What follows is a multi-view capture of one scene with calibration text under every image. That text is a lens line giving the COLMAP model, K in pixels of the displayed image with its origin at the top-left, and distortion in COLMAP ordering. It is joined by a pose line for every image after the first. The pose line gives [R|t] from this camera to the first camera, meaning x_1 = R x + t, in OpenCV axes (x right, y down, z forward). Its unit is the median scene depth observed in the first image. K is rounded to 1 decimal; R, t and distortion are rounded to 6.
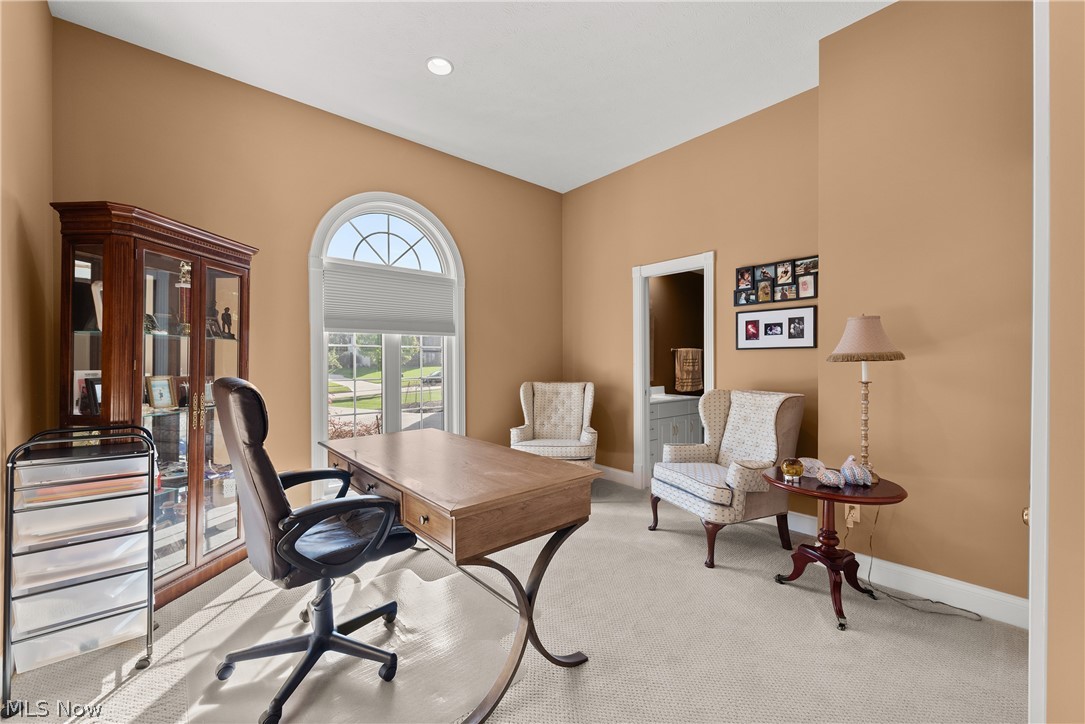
lens RADIAL K [[430.9, 0, 543.6], [0, 430.9, 360.9], [0, 0, 1]] dist [0.003145, -0.001642]
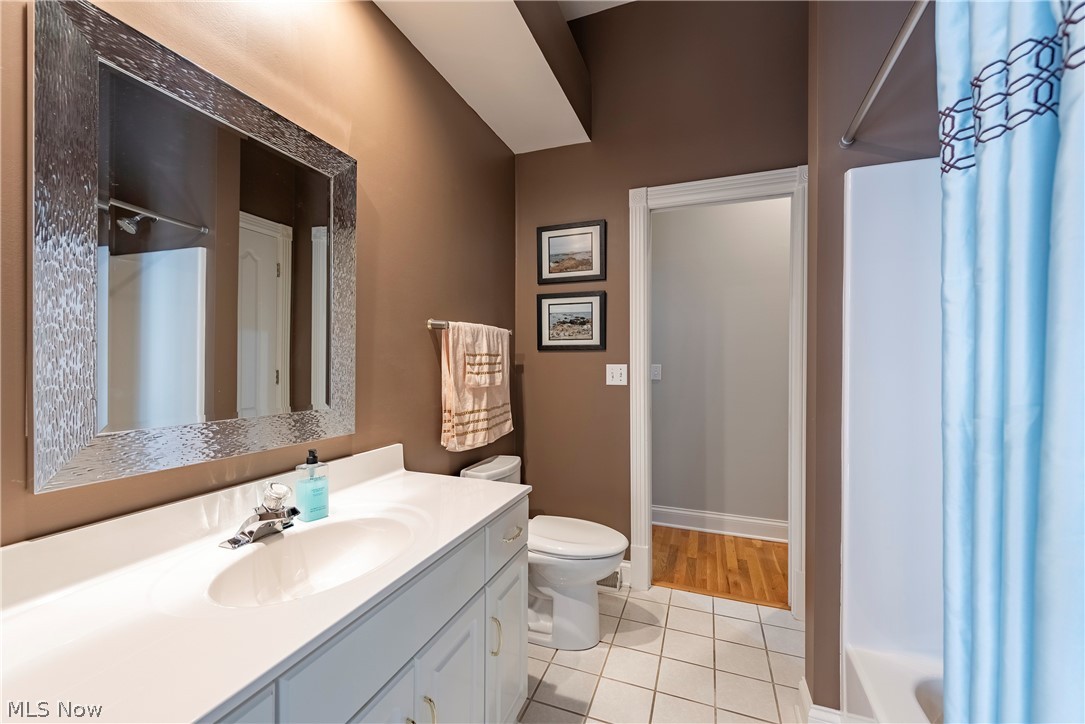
lens RADIAL K [[446.2, 0, 538.2], [0, 446.2, 364.2], [0, 0, 1]] dist [0.003947, -0.000331]
pose [[0.881729, 0.000283, 0.471756, 0.208555], [-0.001400, 0.999997, 0.002017, 0.003255], [-0.471754, -0.002439, 0.881727, 0.660044]]
